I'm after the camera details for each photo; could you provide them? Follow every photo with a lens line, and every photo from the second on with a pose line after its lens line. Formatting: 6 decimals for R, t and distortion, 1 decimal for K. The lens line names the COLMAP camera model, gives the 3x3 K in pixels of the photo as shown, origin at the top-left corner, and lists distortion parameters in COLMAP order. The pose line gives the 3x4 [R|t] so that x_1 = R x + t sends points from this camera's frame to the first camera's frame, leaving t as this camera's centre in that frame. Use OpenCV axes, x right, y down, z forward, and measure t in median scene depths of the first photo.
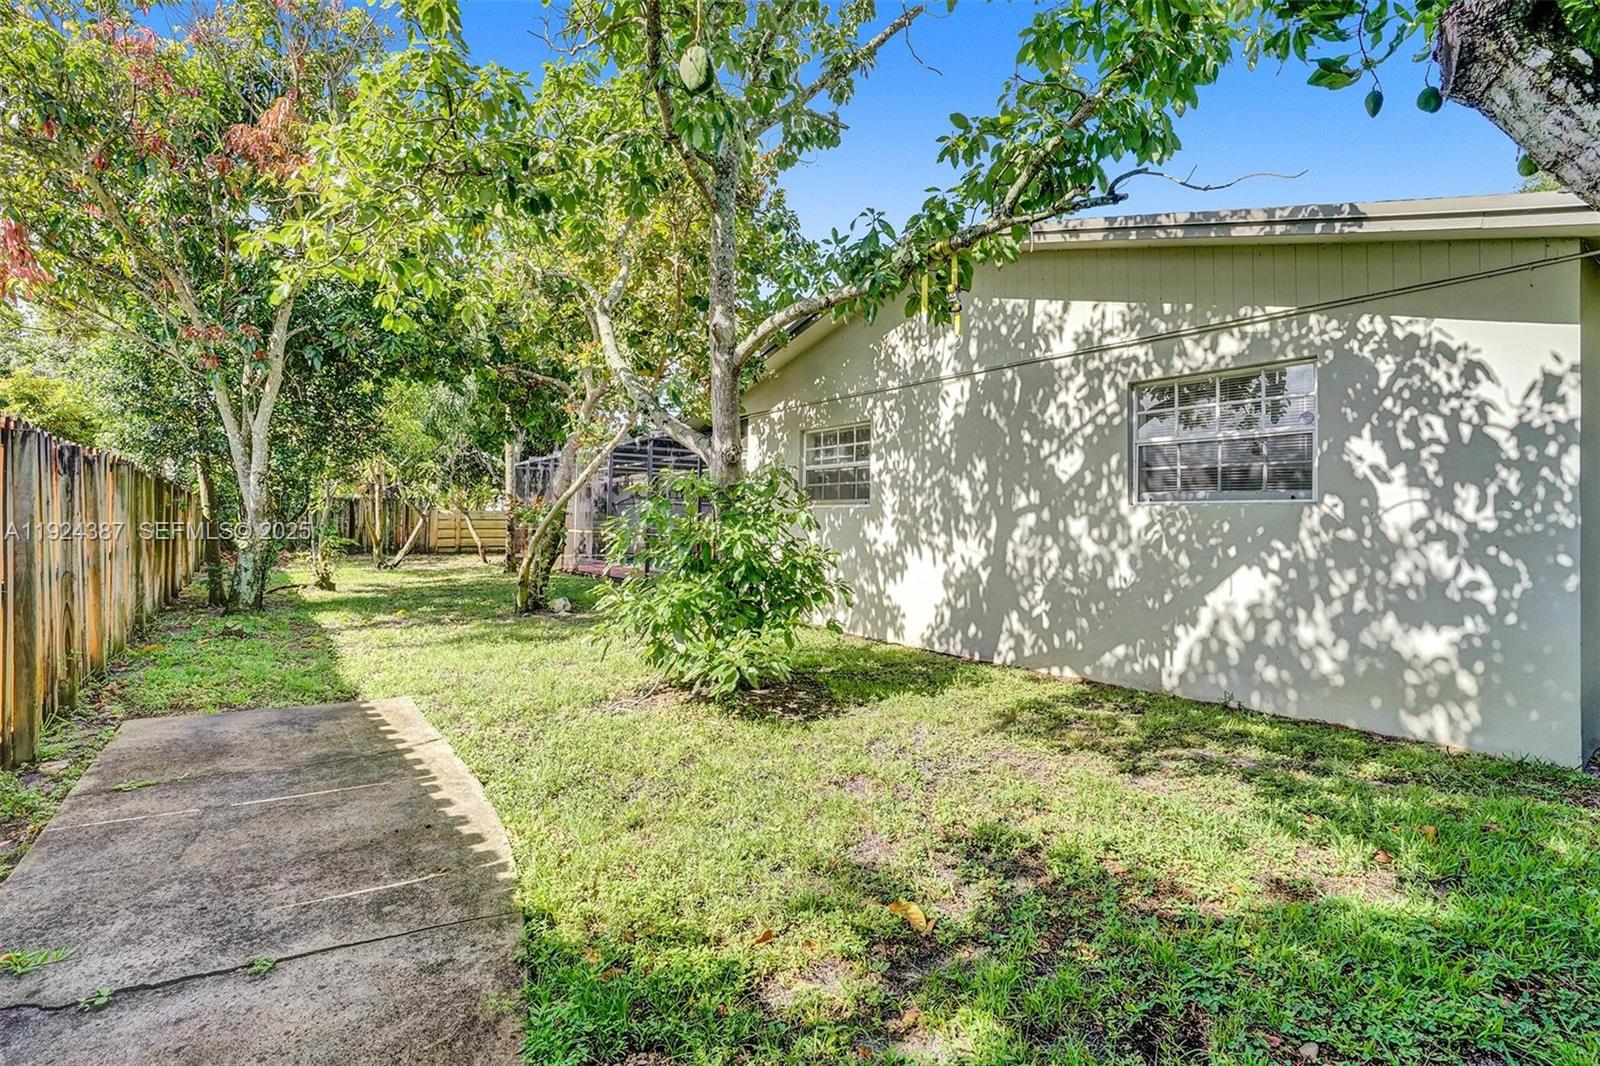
lens RADIAL K [[824.0, 0, 800.0], [0, 824.0, 533.0], [0, 0, 1]] dist [-0.003022, -0.000441]
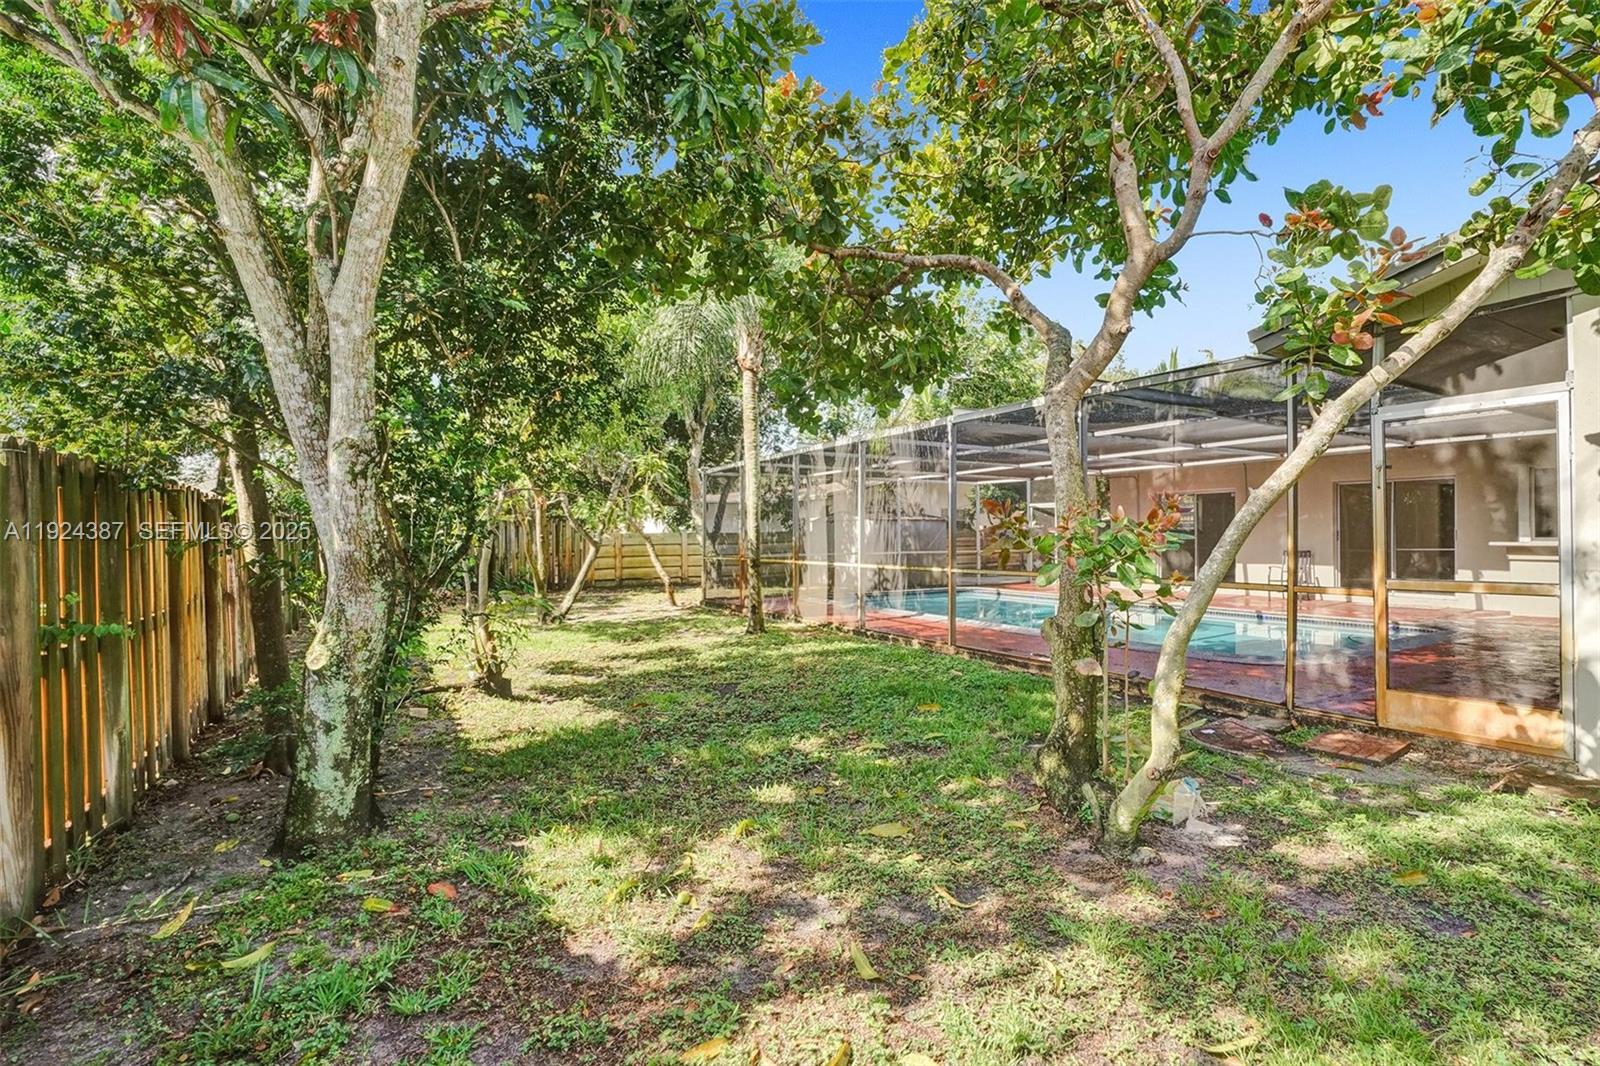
lens RADIAL K [[758.6, 0, 806.8], [0, 758.6, 537.5], [0, 0, 1]] dist [-0.057632, 0.025765]
pose [[0.997126, -0.031319, -0.068982, -0.442340], [0.030931, 0.999499, -0.006691, -0.028221], [0.069157, 0.004538, 0.997595, 0.693349]]
